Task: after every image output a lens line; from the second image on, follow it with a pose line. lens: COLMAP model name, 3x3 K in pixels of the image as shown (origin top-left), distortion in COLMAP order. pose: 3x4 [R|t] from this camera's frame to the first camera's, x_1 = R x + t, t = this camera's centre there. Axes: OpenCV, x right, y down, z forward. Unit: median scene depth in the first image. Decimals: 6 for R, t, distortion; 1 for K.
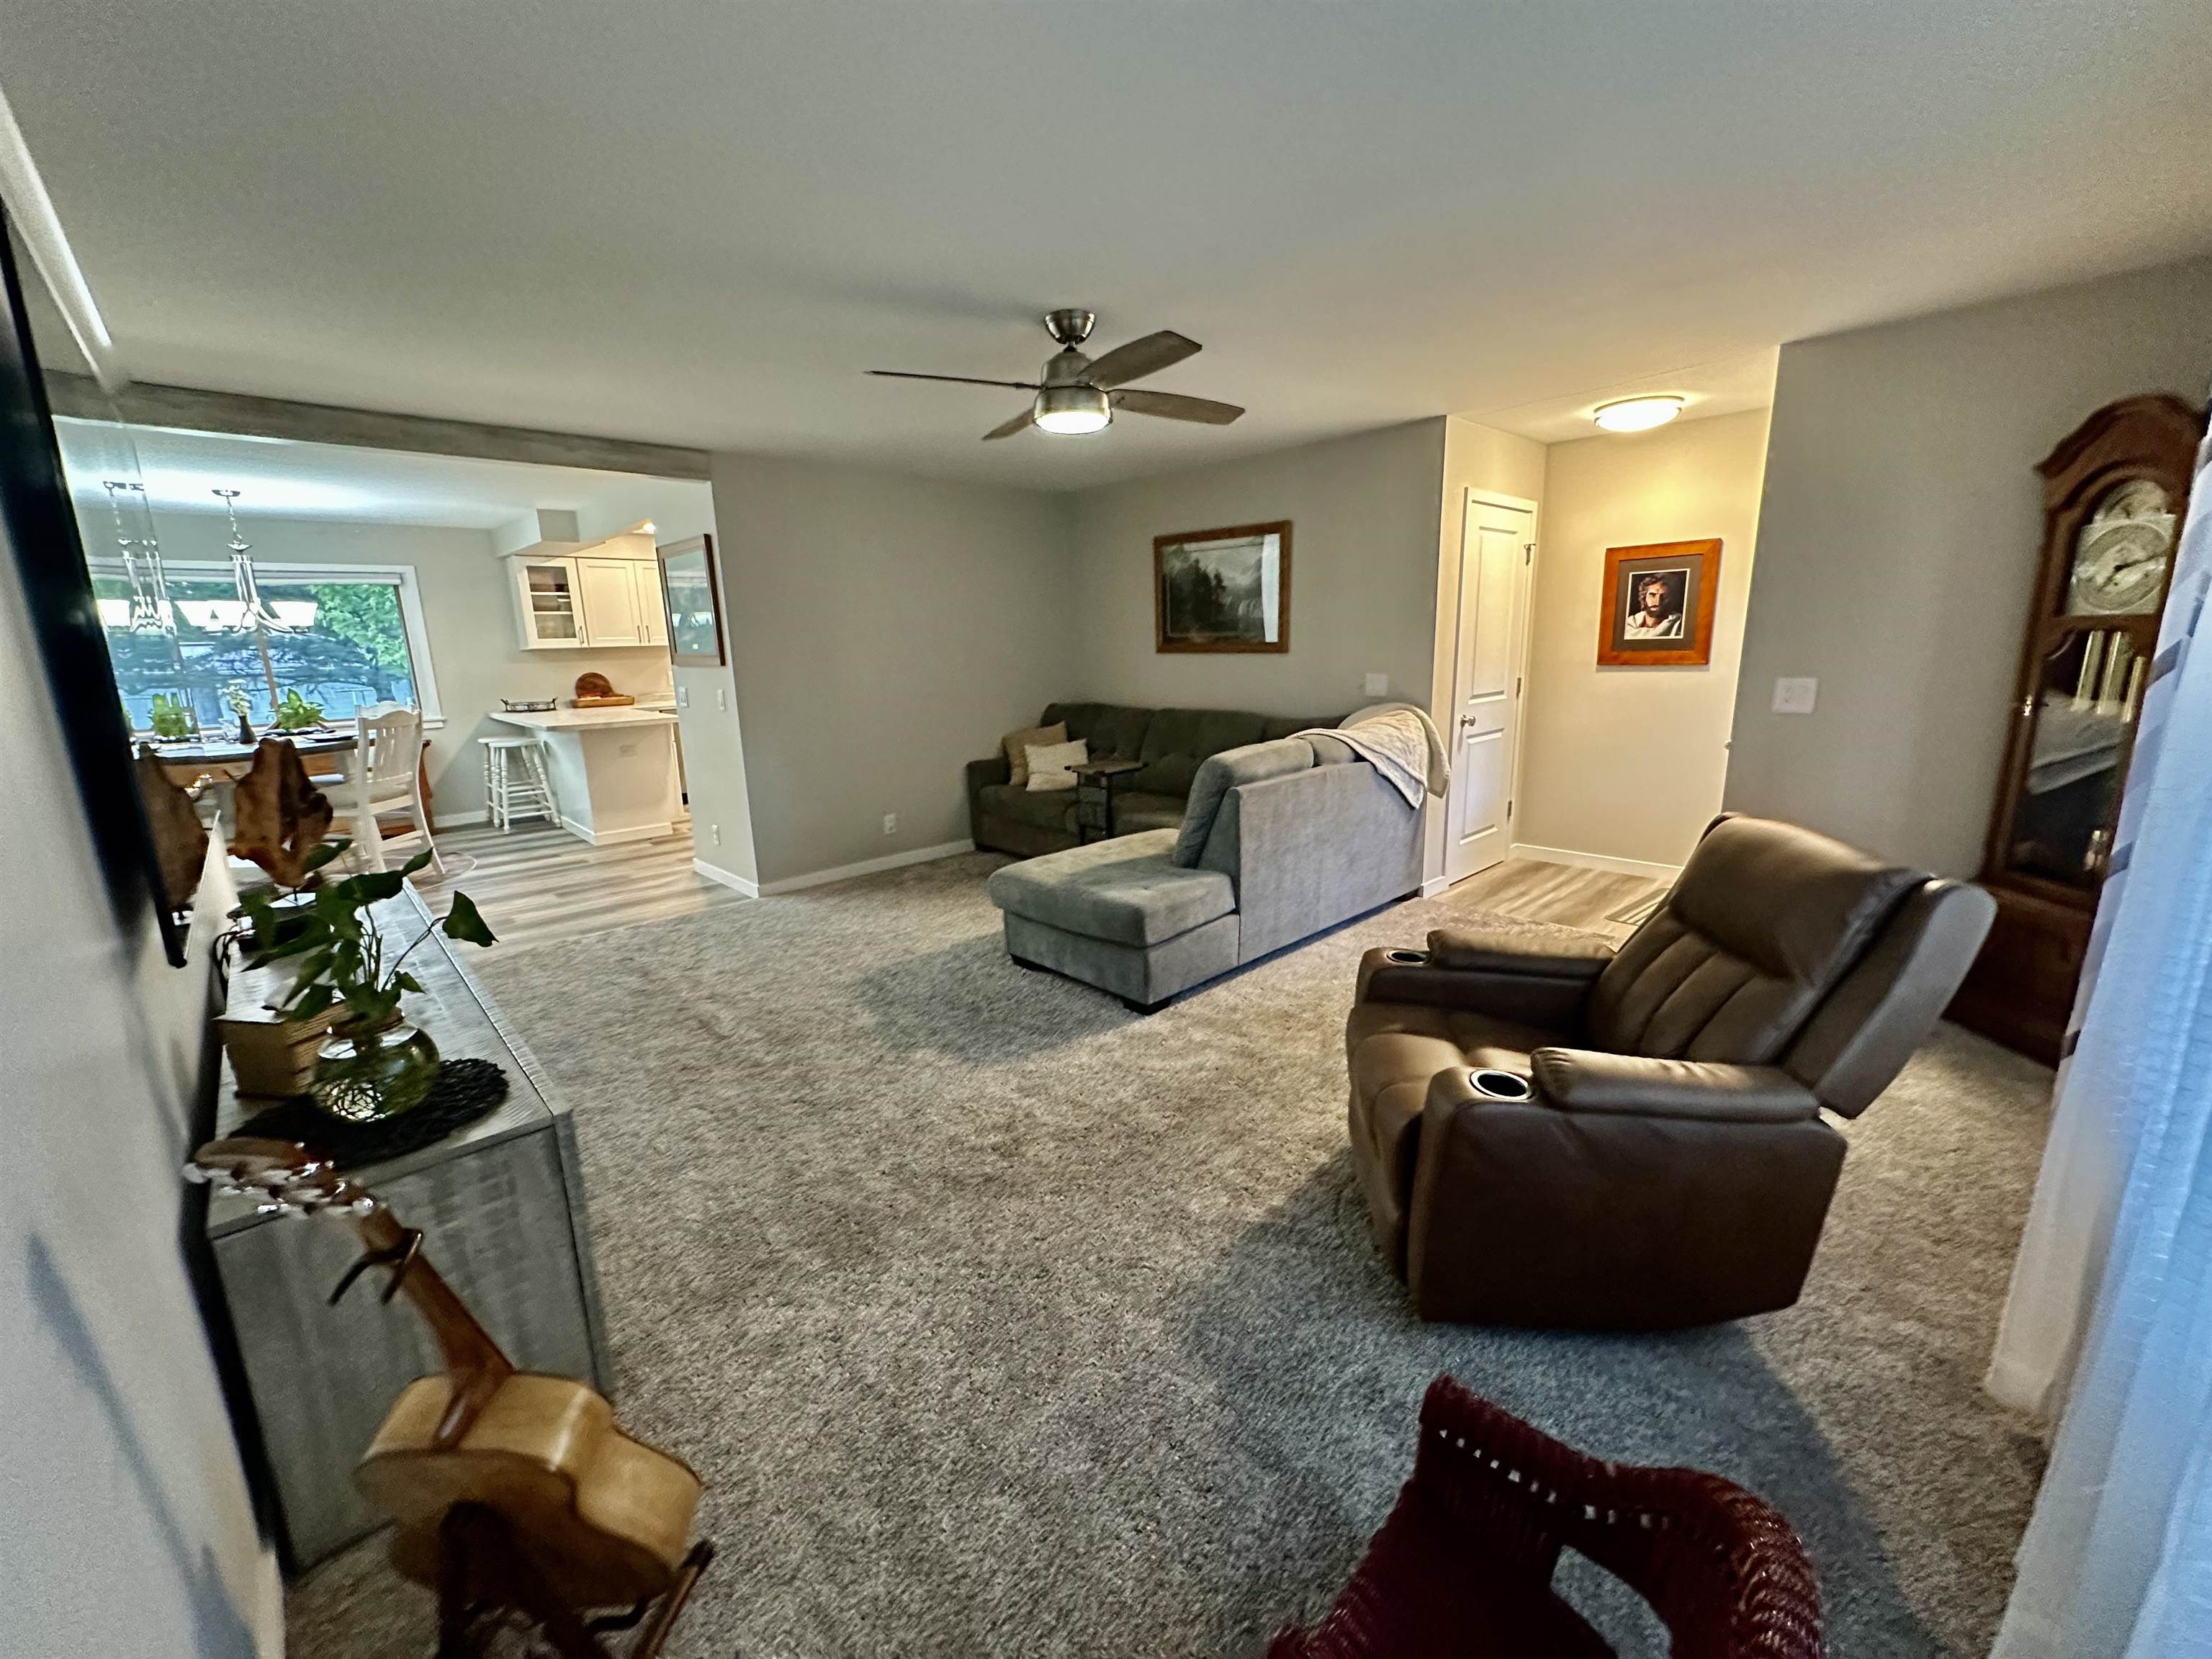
lens RADIAL K [[880.9, 0, 1106.0], [0, 880.9, 829.5], [0, 0, 1]] dist [-0.000404, 0.000428]
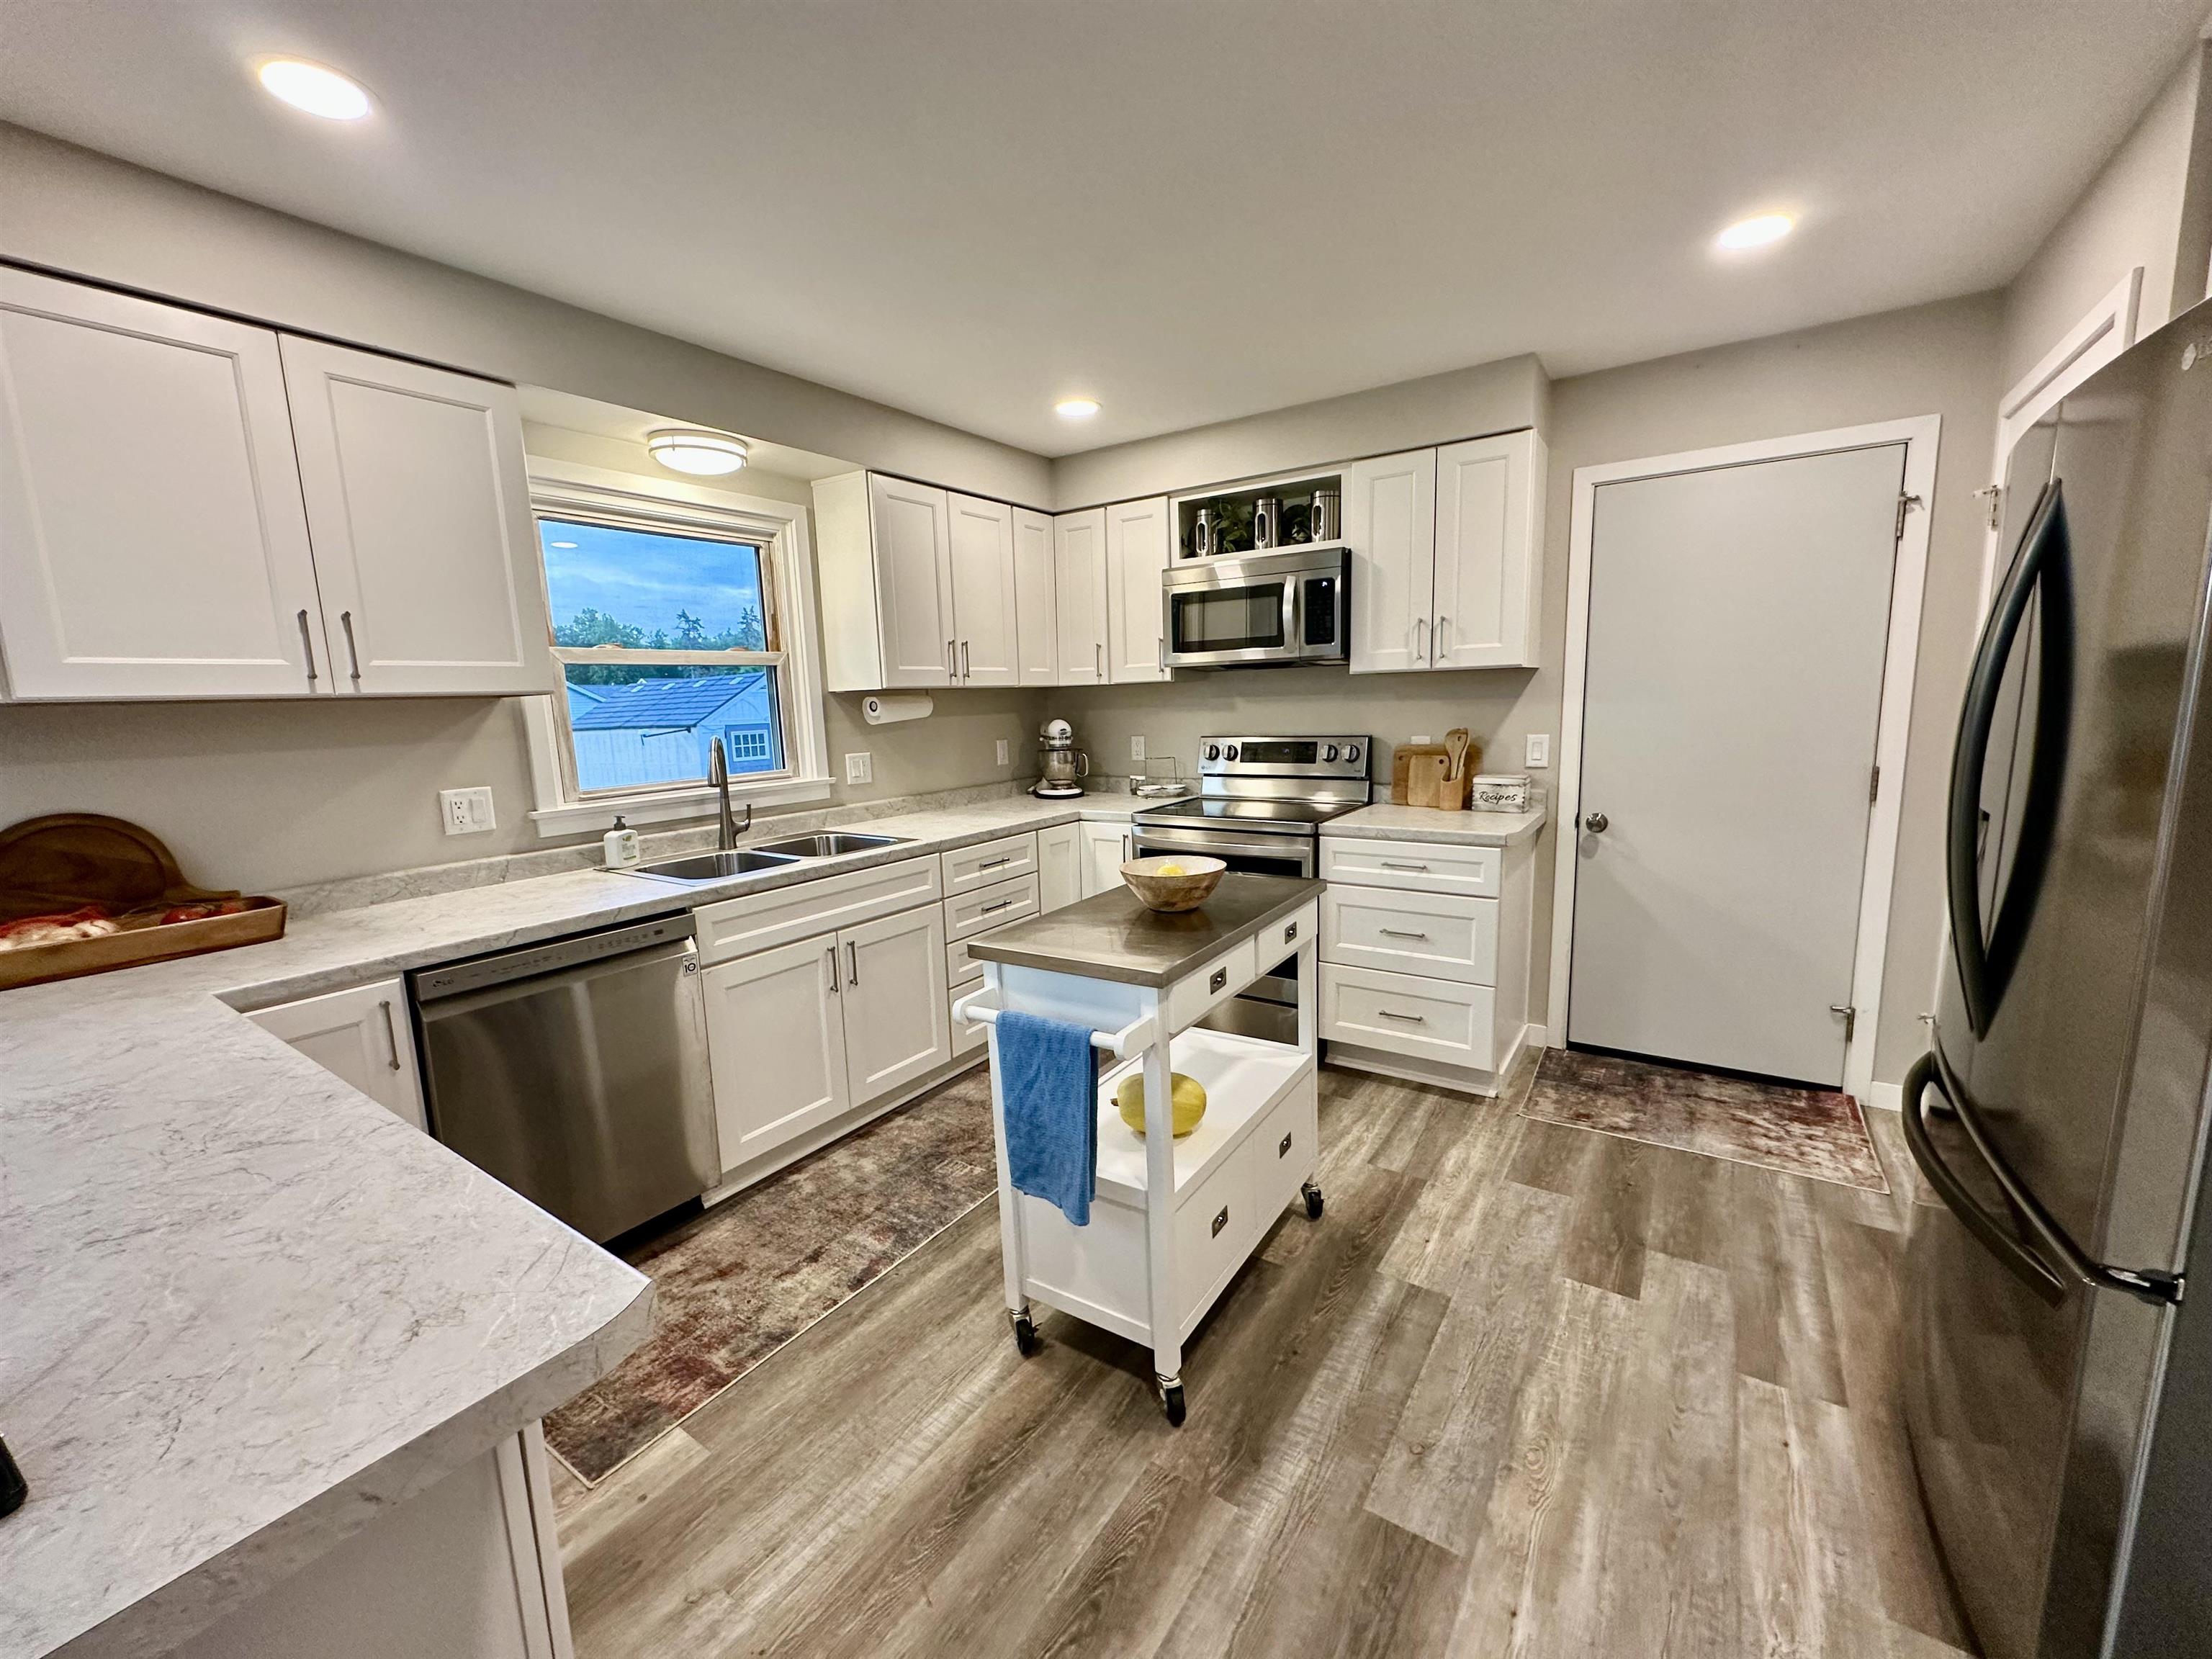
lens RADIAL K [[880.9, 0, 1106.0], [0, 880.9, 829.5], [0, 0, 1]] dist [-0.000404, 0.000428]
pose [[0.978717, -0.038526, 0.201564, -0.383747], [0.051836, 0.996780, -0.061173, -0.152363], [-0.198558, 0.070319, 0.977563, 0.756147]]
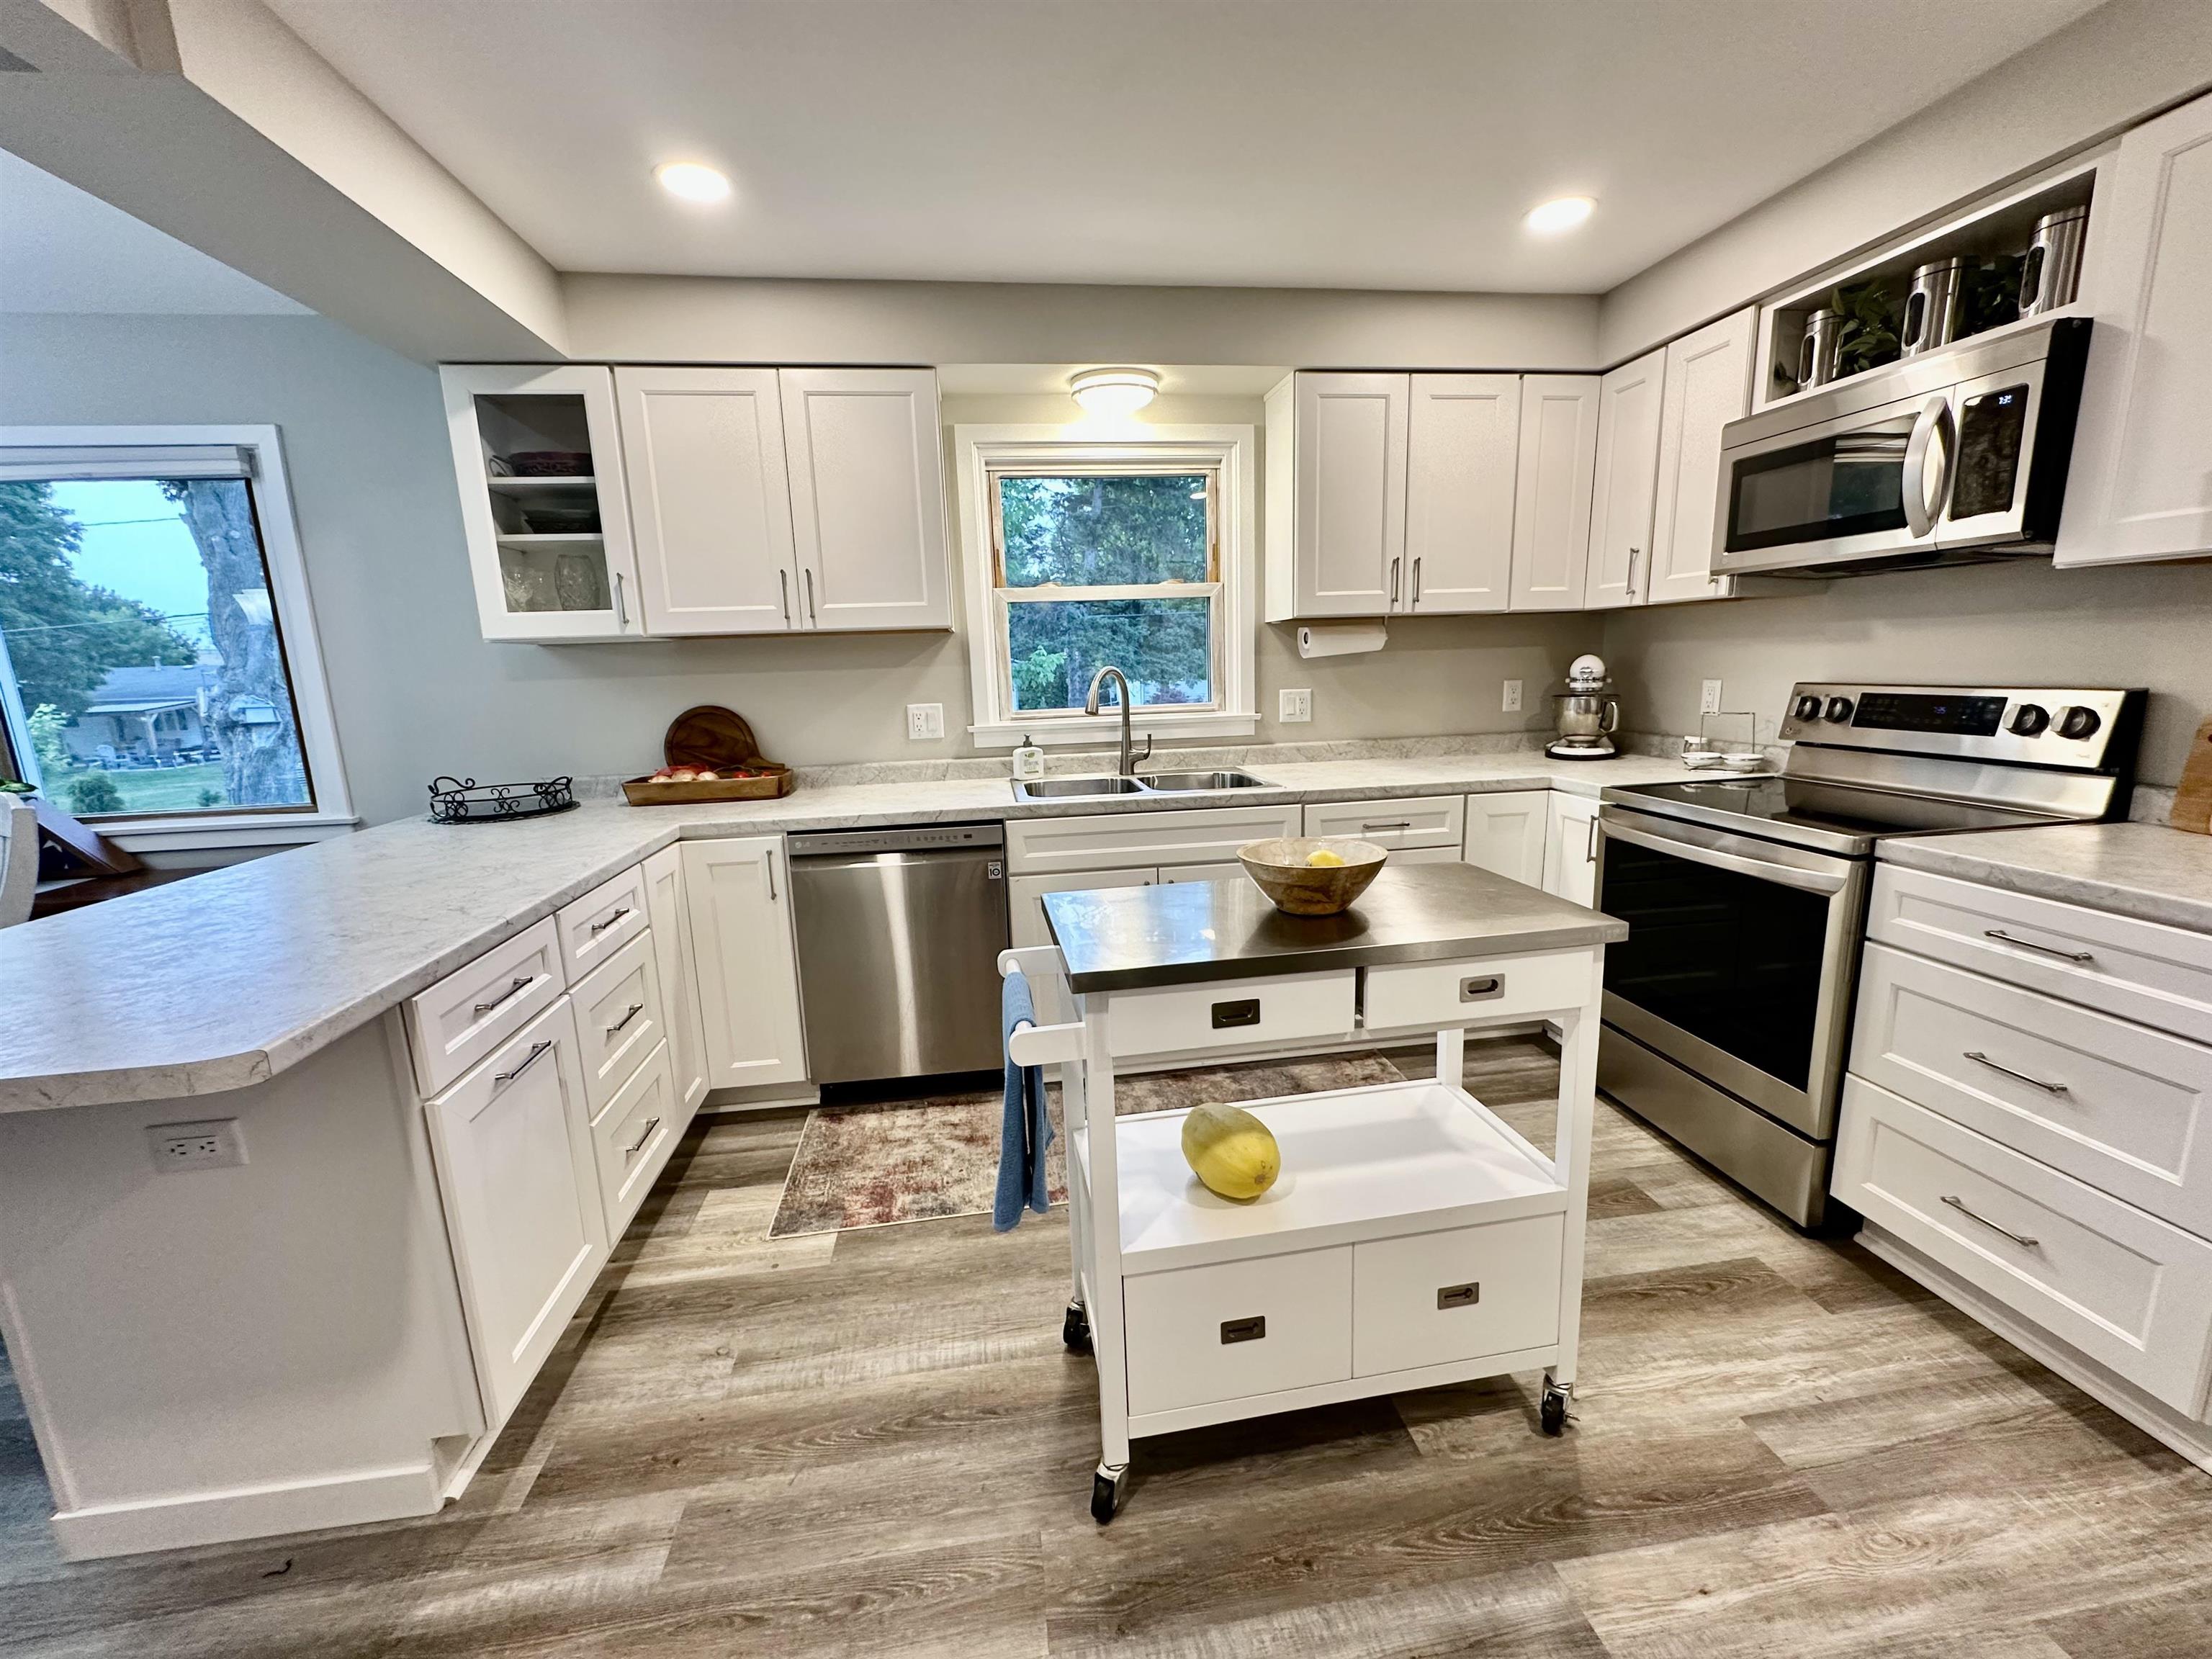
lens RADIAL K [[882.8, 0, 1106.0], [0, 882.8, 829.5], [0, 0, 1]] dist [-0.001737, 0.000264]
pose [[0.812525, 0.106967, -0.573028, -0.239550], [-0.108218, 0.993611, 0.032029, -0.162730], [0.572793, 0.035987, 0.818910, 0.825985]]
